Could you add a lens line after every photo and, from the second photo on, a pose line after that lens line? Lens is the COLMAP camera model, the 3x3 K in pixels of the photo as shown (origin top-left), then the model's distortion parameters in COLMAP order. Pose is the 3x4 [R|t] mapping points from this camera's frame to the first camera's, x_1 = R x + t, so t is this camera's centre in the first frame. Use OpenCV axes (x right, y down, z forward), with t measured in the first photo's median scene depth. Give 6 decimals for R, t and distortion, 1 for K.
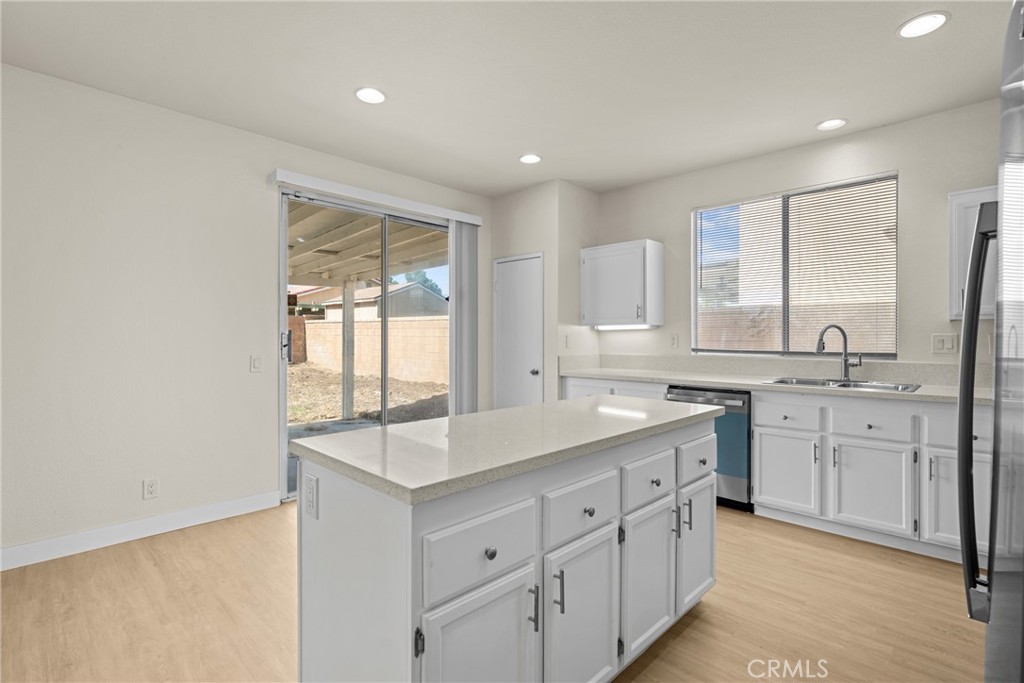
lens RADIAL K [[492.5, 0, 510.8], [0, 492.5, 341.8], [0, 0, 1]] dist [-0.000129, -0.000056]
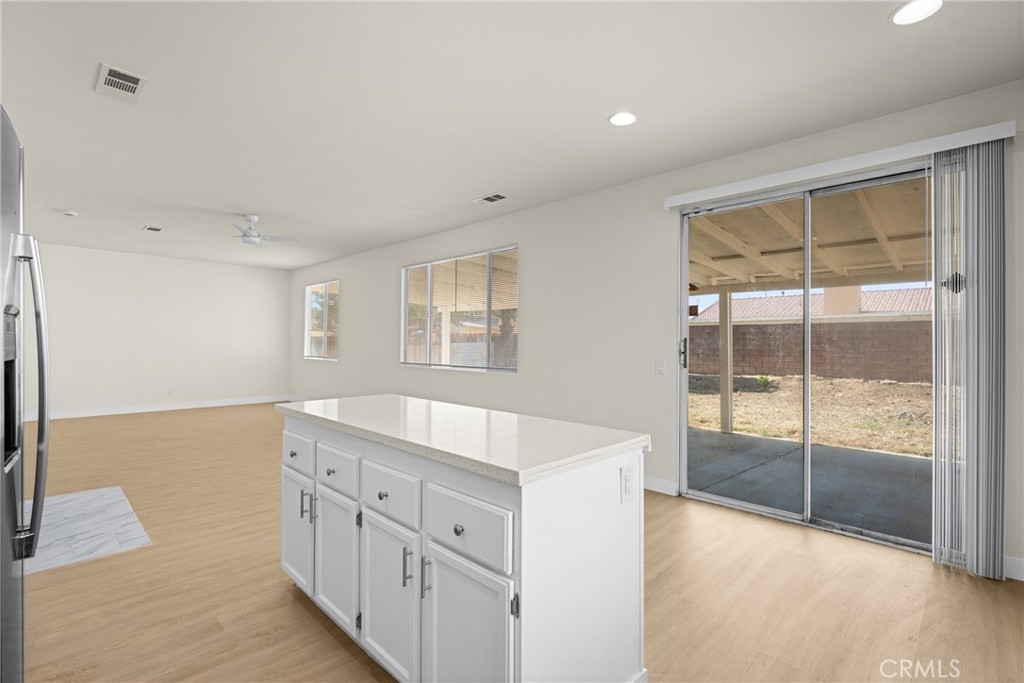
lens RADIAL K [[469.5, 0, 507.7], [0, 469.5, 343.4], [0, 0, 1]] dist [0.001529, 0.000378]
pose [[-0.010207, -0.001922, -0.999946, 1.040192], [-0.019825, 0.999802, -0.001719, -0.006282], [0.999751, 0.019806, -0.010244, 1.088156]]
